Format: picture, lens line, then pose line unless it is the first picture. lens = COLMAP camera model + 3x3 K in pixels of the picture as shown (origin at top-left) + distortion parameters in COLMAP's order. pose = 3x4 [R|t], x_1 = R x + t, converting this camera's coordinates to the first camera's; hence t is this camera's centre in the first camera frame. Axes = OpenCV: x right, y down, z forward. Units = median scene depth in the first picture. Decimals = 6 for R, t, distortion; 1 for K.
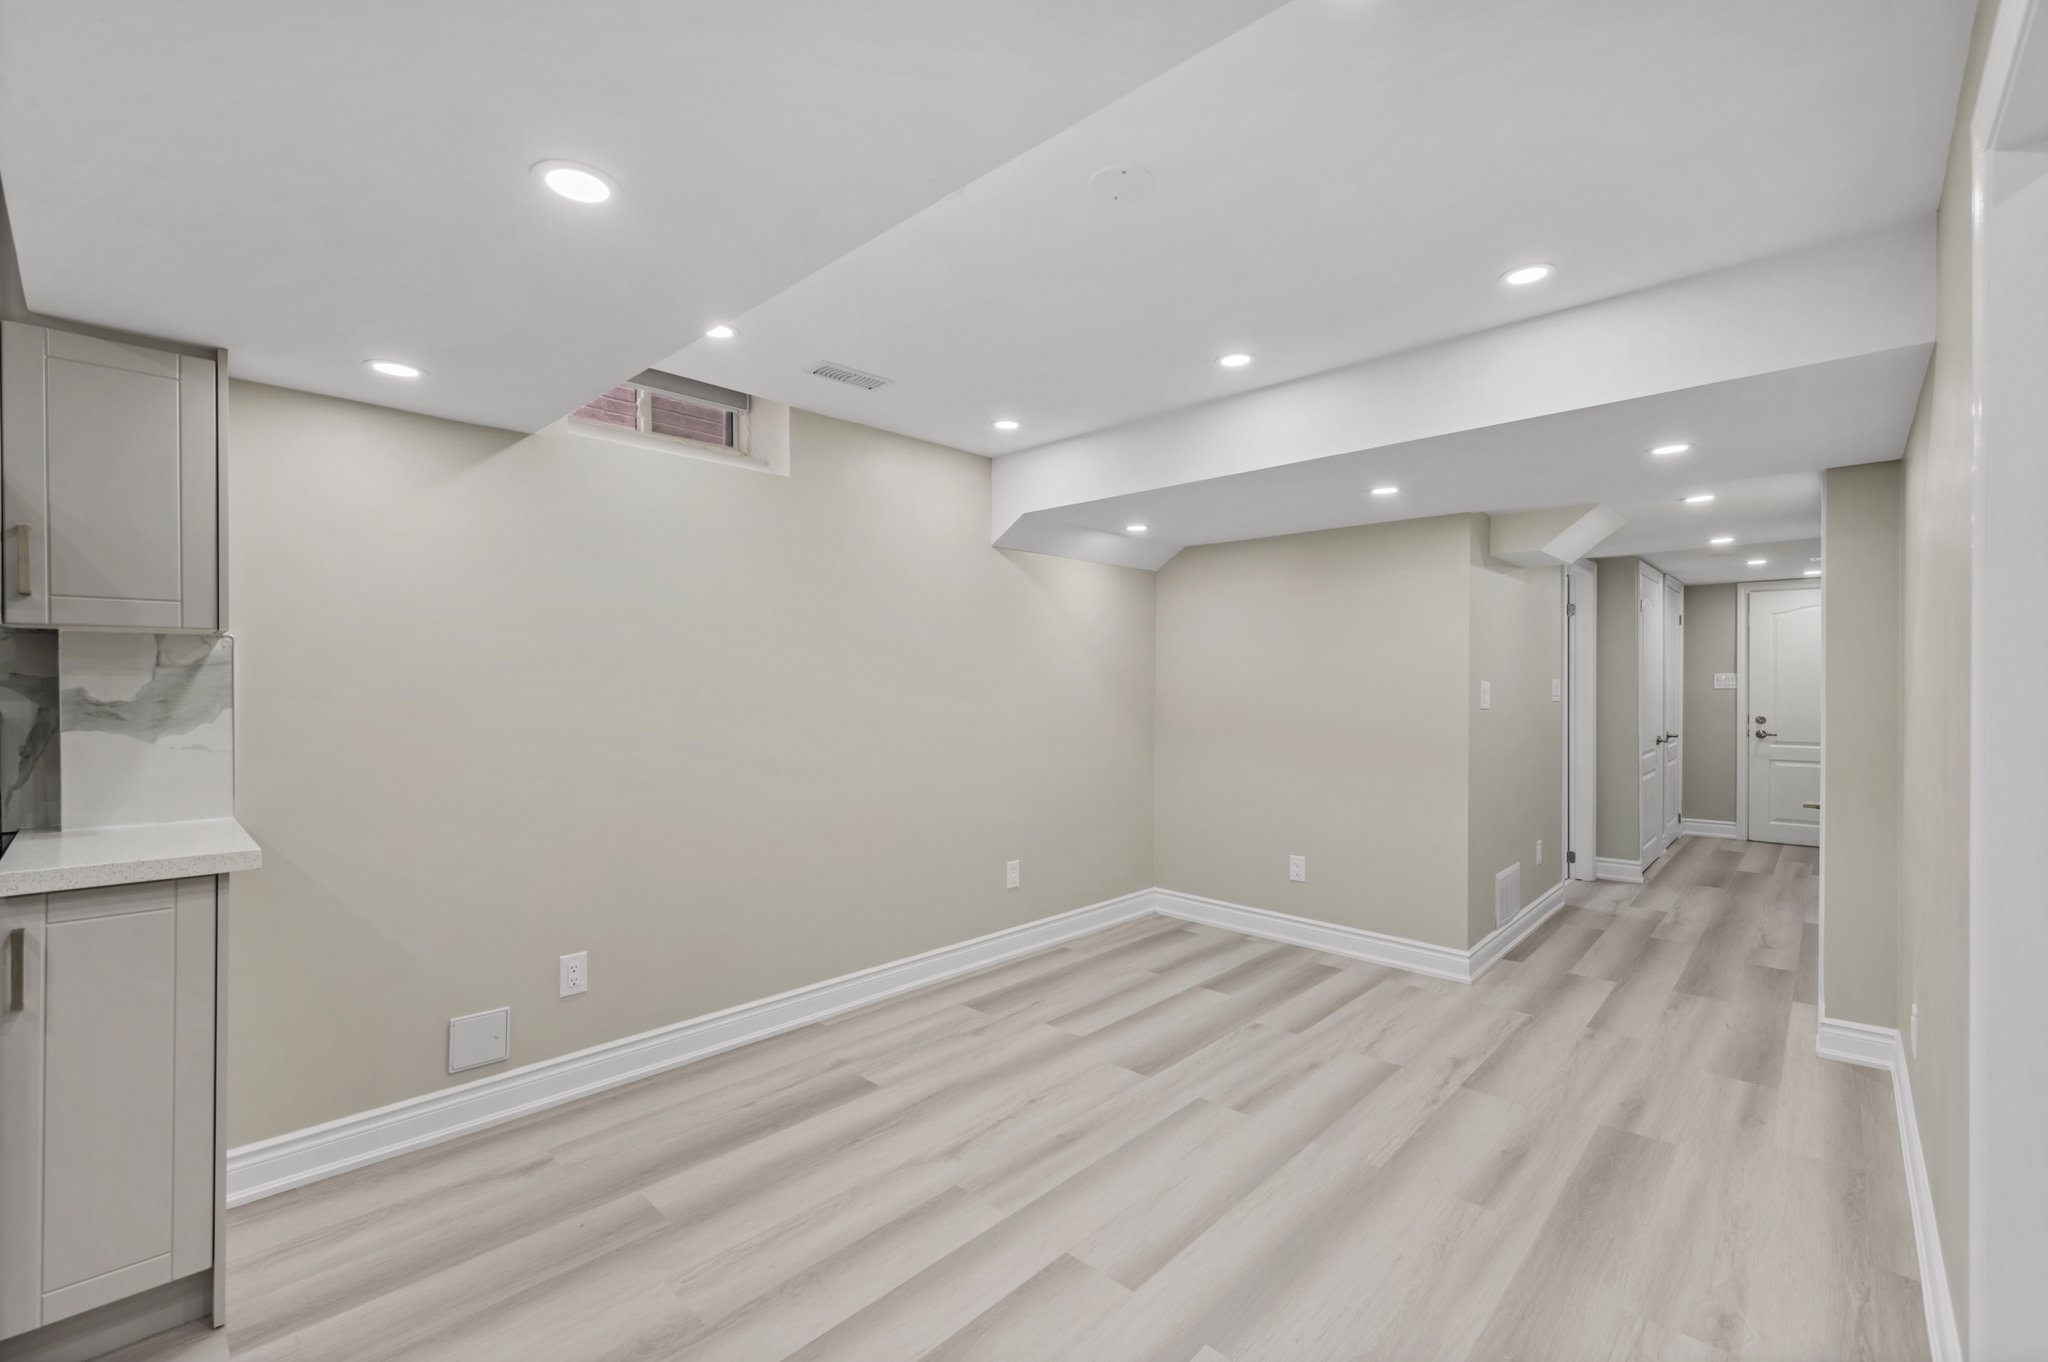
lens RADIAL K [[857.4, 0, 1018.4], [0, 857.4, 689.5], [0, 0, 1]] dist [-0.000240, -0.000108]
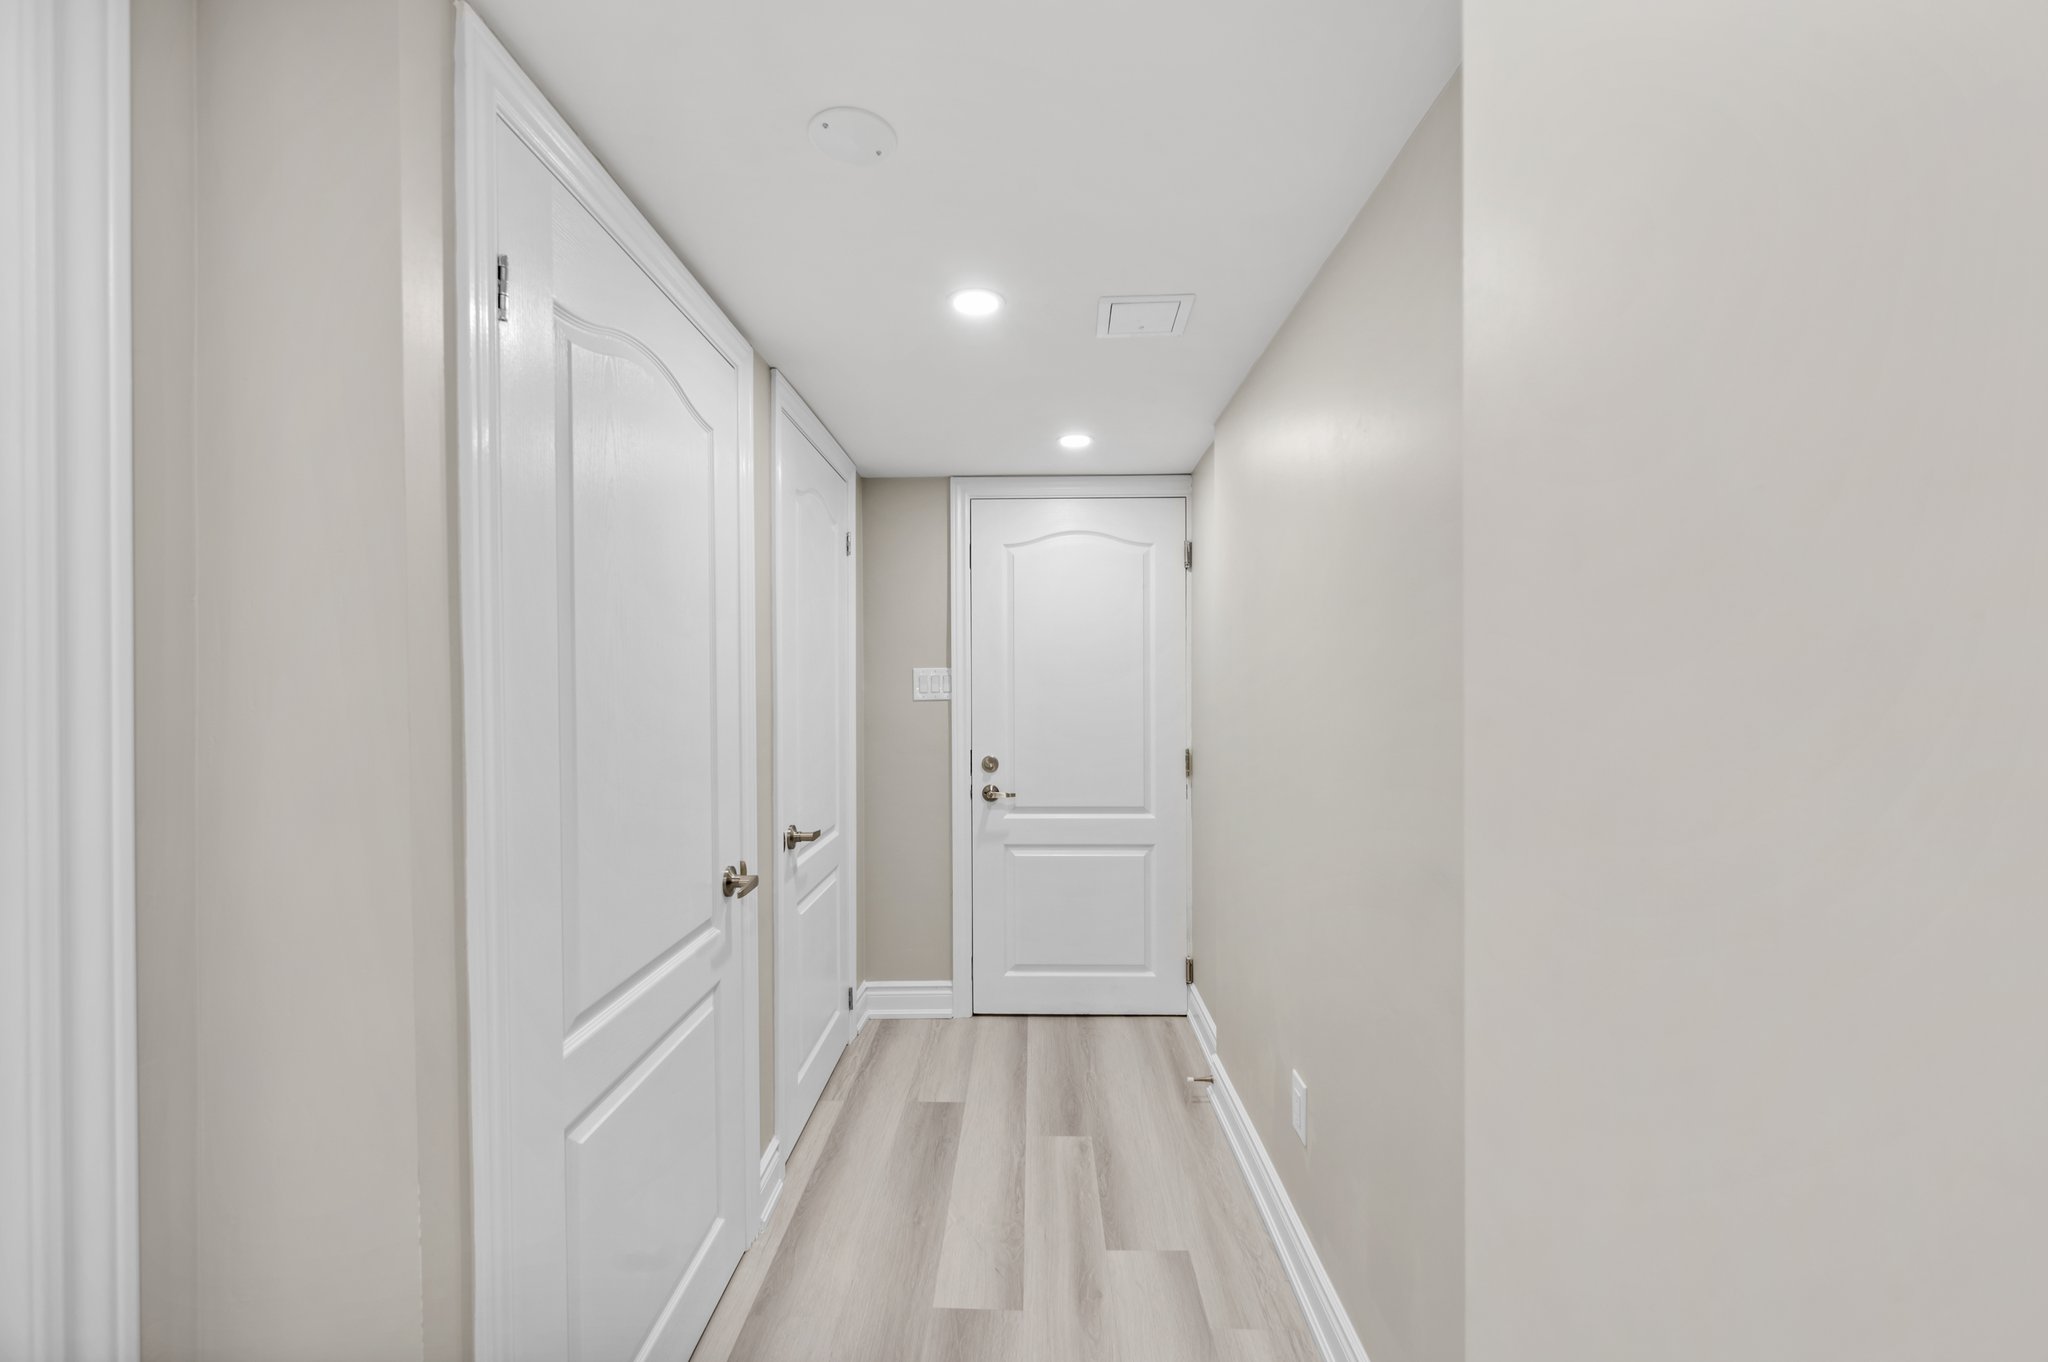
lens RADIAL K [[837.6, 0, 1014.2], [0, 837.6, 679.2], [0, 0, 1]] dist [0.000047, -0.000050]
pose [[0.737076, -0.005876, 0.675785, 1.394569], [0.007549, 0.999971, 0.000462, -0.030617], [-0.675768, 0.004760, 0.737099, 1.608850]]
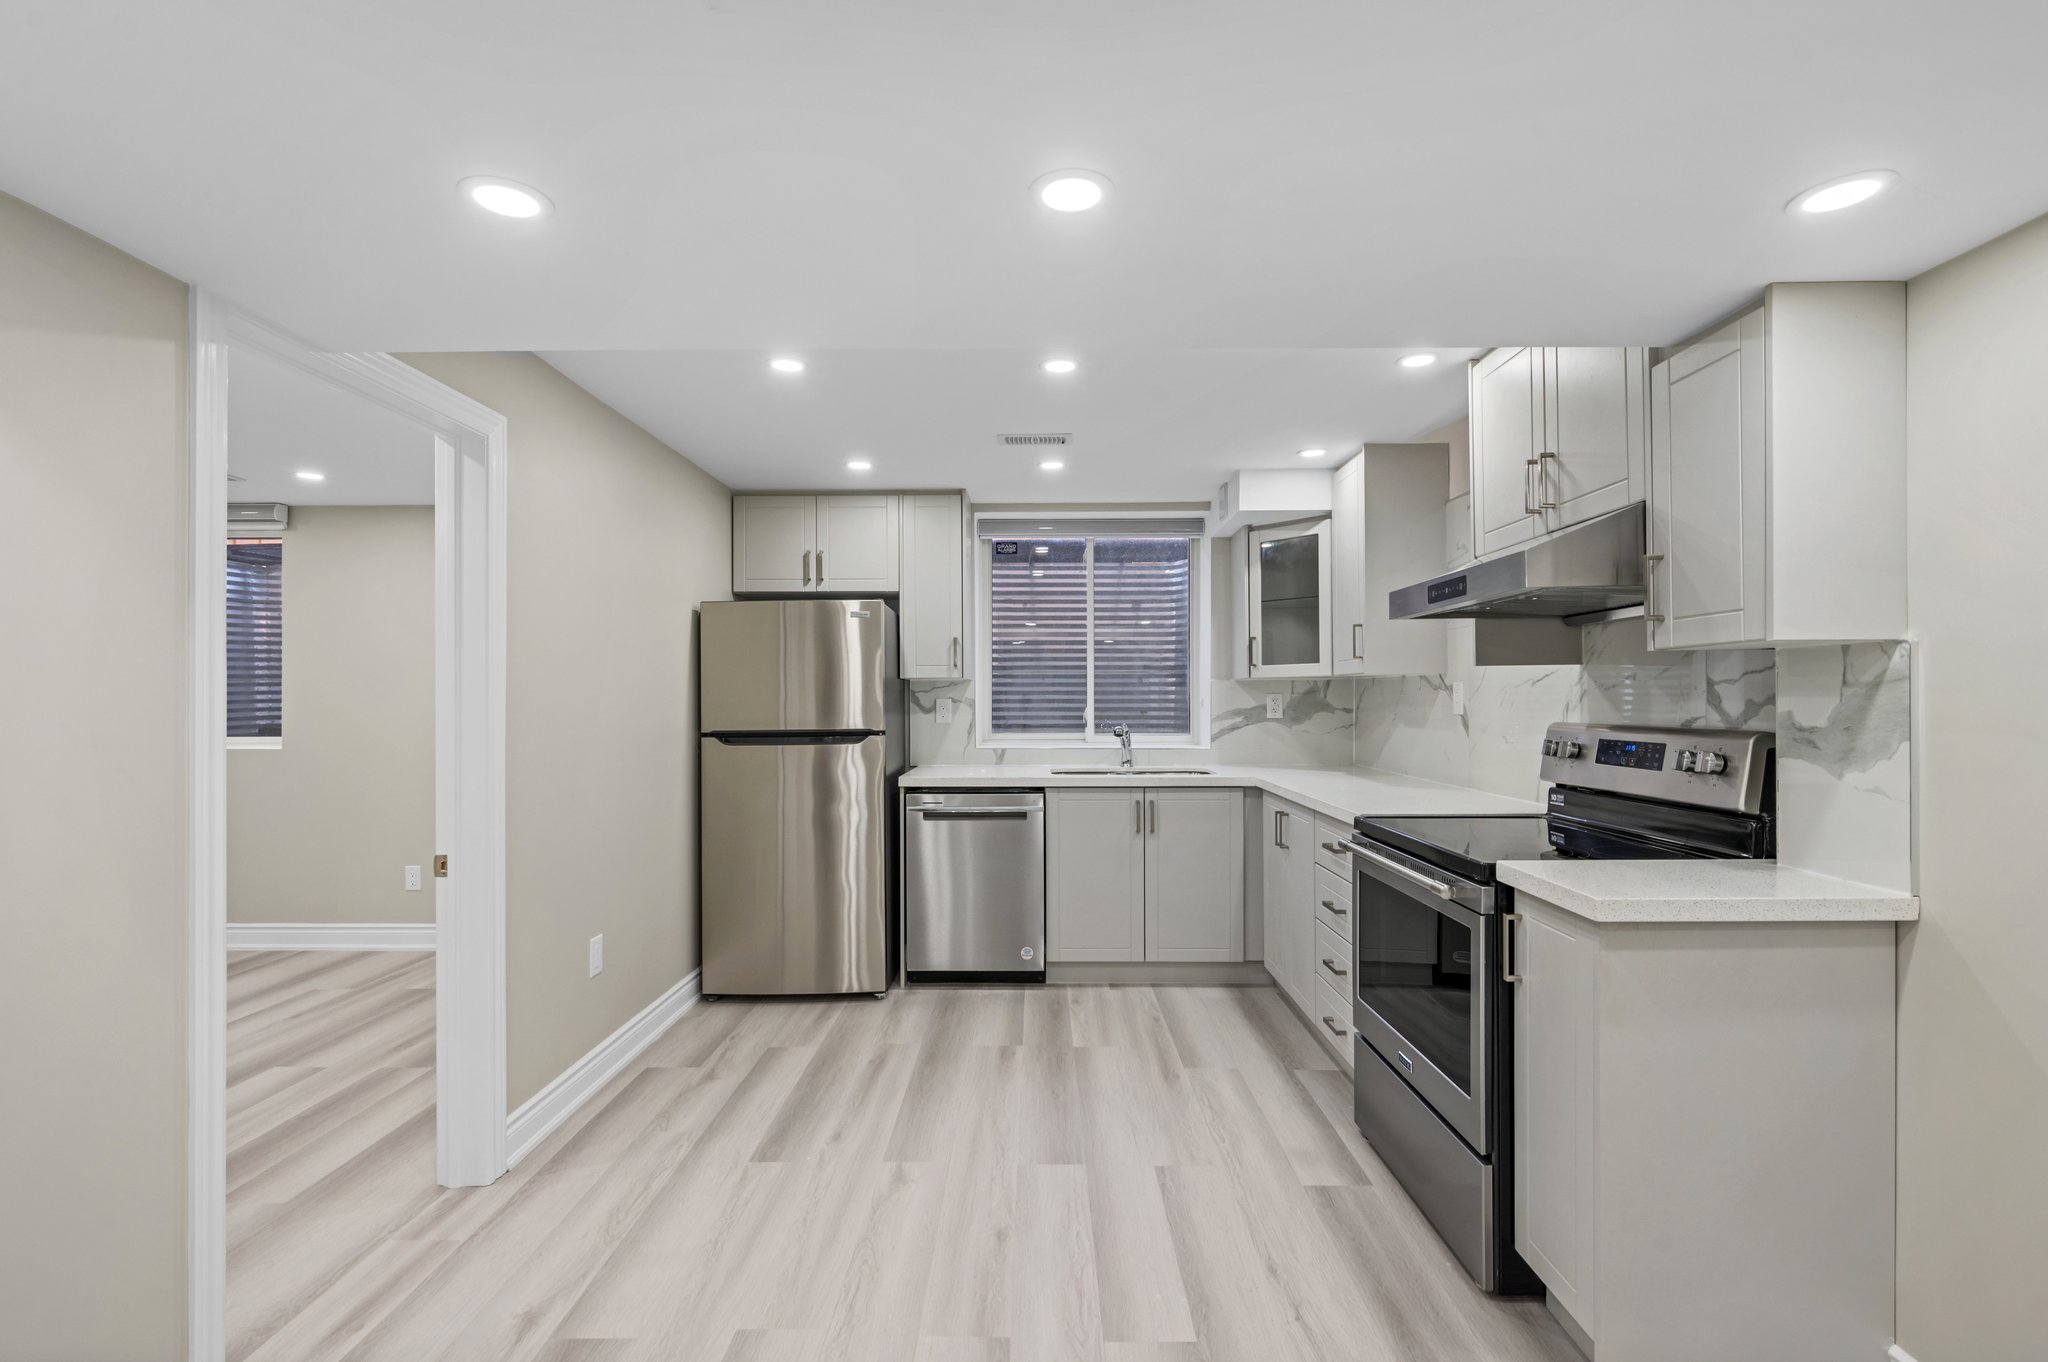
lens RADIAL K [[920.3, 0, 1026.1], [0, 920.3, 695.6], [0, 0, 1]] dist [-0.000848, -0.000178]
pose [[-0.730826, -0.000884, -0.682563, 0.107250], [-0.001745, 0.999998, 0.000574, -0.011647], [0.682561, 0.001611, -0.730827, 0.798110]]
